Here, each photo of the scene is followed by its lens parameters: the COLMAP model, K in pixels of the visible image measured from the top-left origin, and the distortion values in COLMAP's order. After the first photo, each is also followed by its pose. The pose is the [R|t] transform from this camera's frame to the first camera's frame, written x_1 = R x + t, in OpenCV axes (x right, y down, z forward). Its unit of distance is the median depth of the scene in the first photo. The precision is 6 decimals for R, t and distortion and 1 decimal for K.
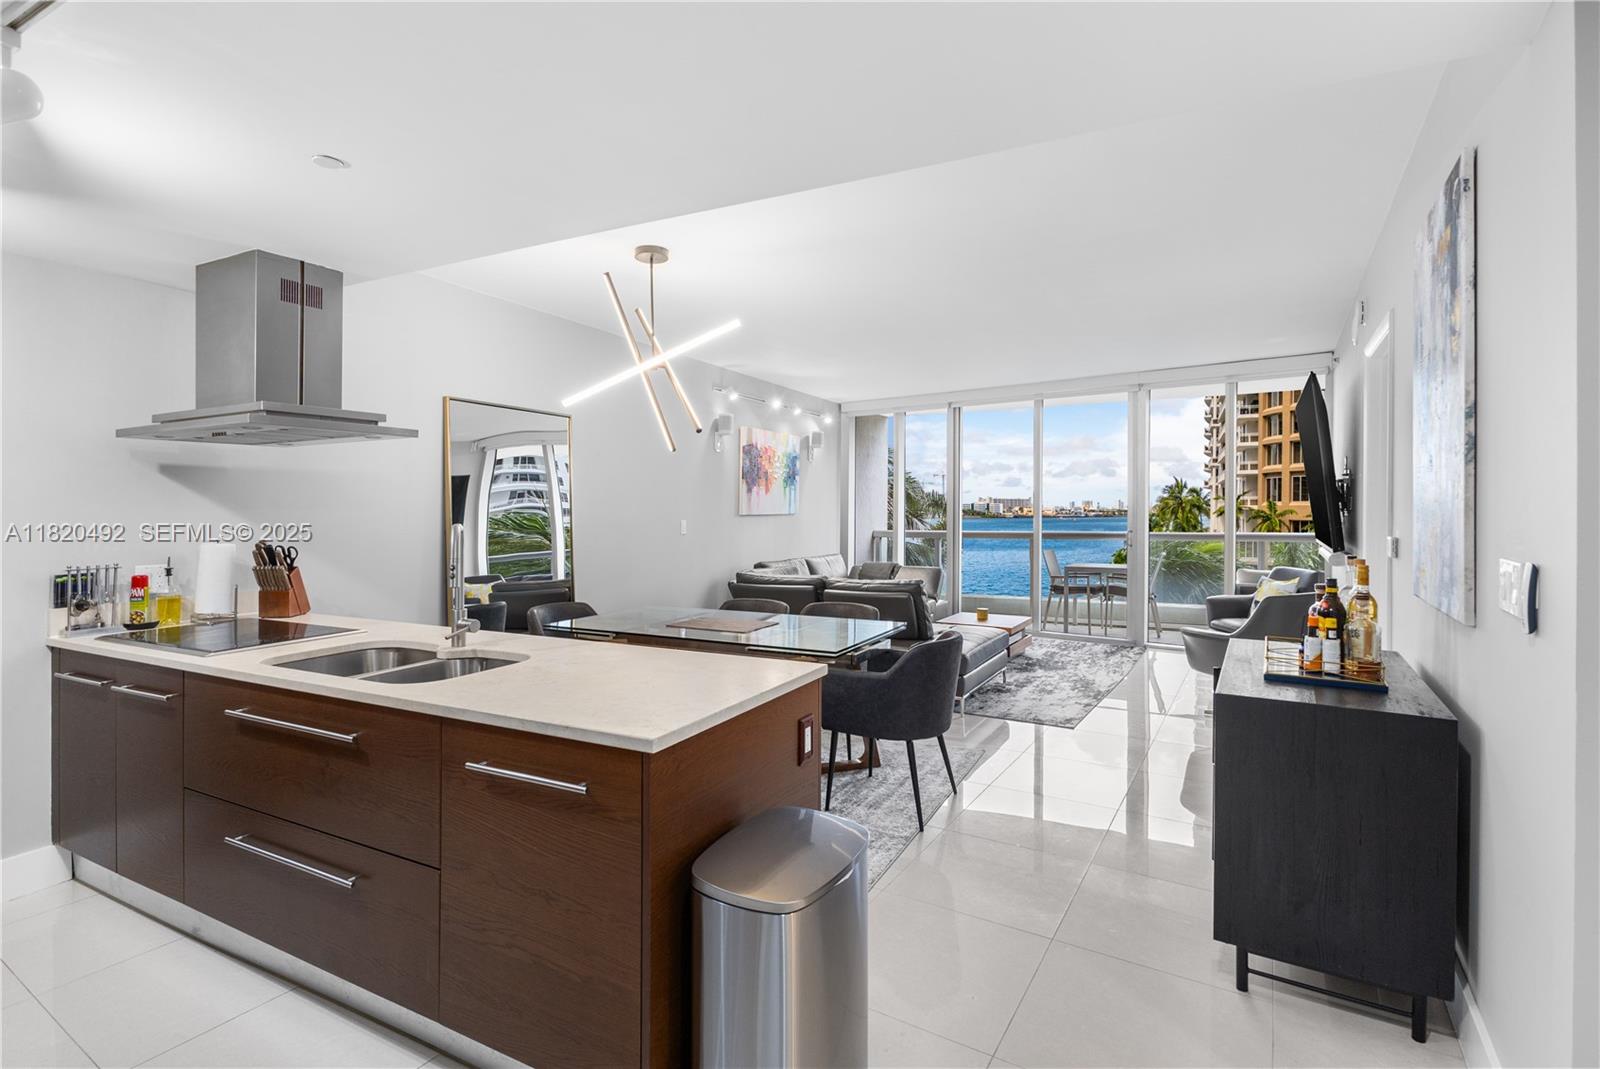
lens RADIAL K [[771.3, 0, 796.3], [0, 771.3, 530.3], [0, 0, 1]] dist [0.001099, 0.000032]
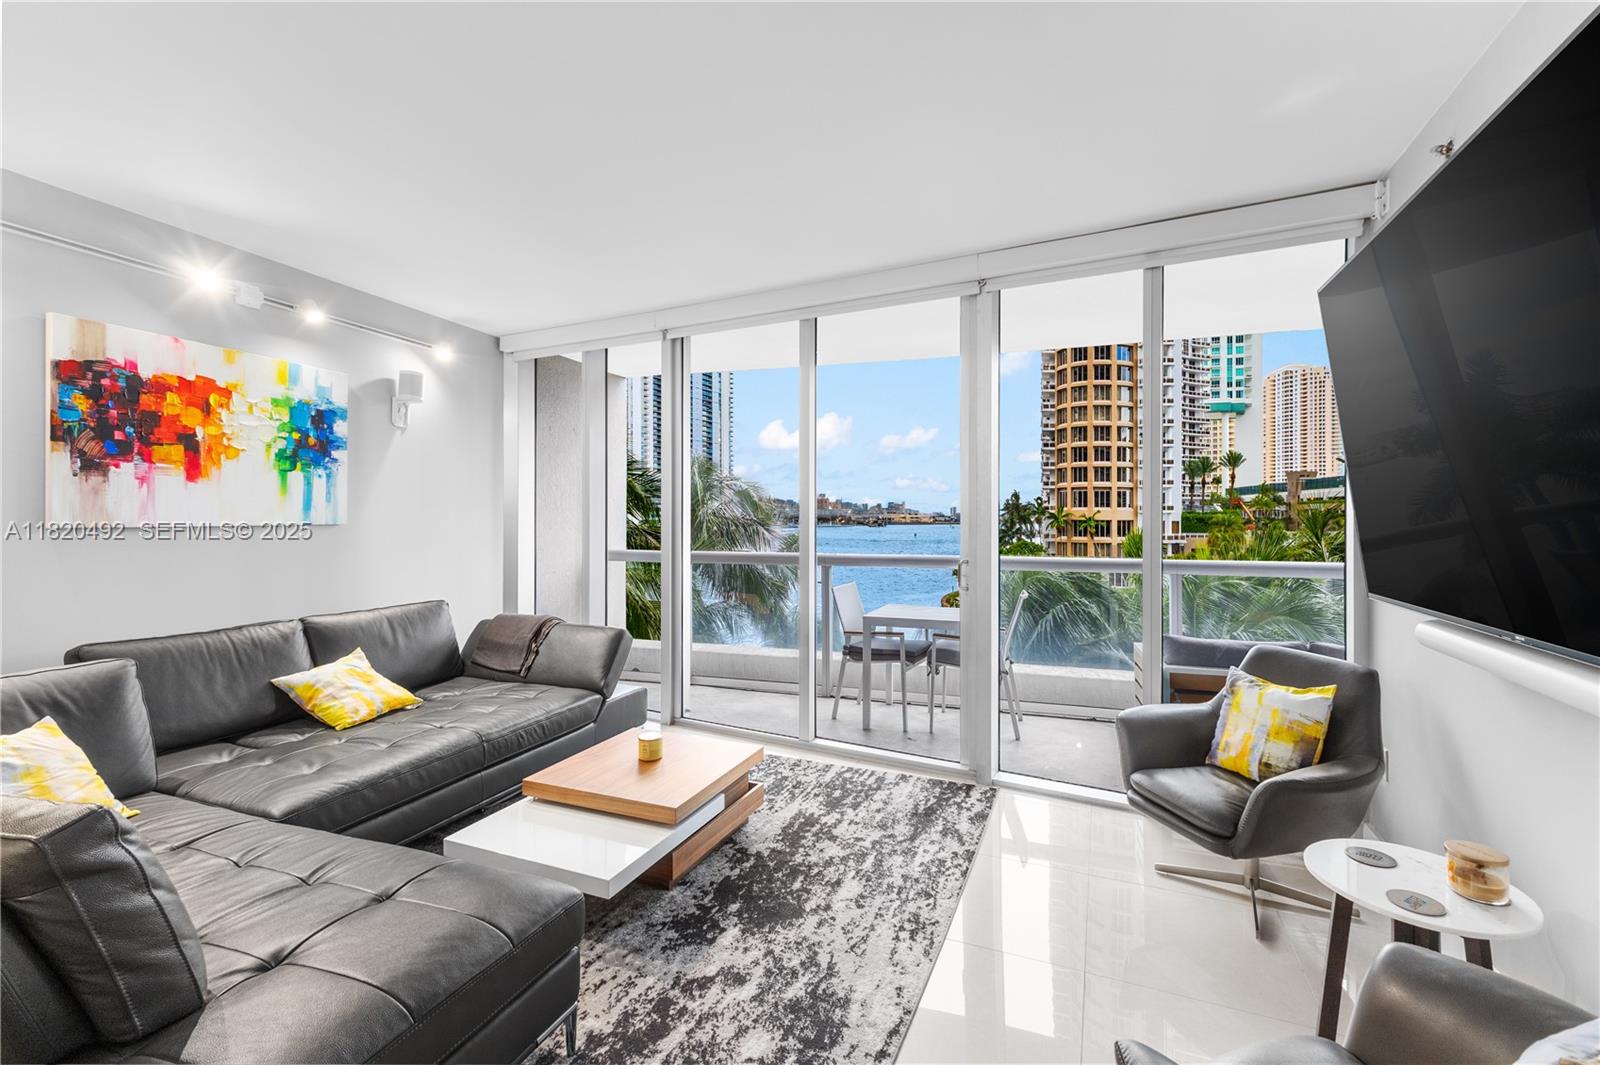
lens RADIAL K [[702.2, 0, 798.2], [0, 702.2, 525.7], [0, 0, 1]] dist [0.001243, 0.000018]
pose [[0.988486, 0.003969, 0.151262, 0.235352], [-0.001548, 0.999869, -0.016119, -0.014620], [-0.151306, 0.015699, 0.988362, 0.515139]]
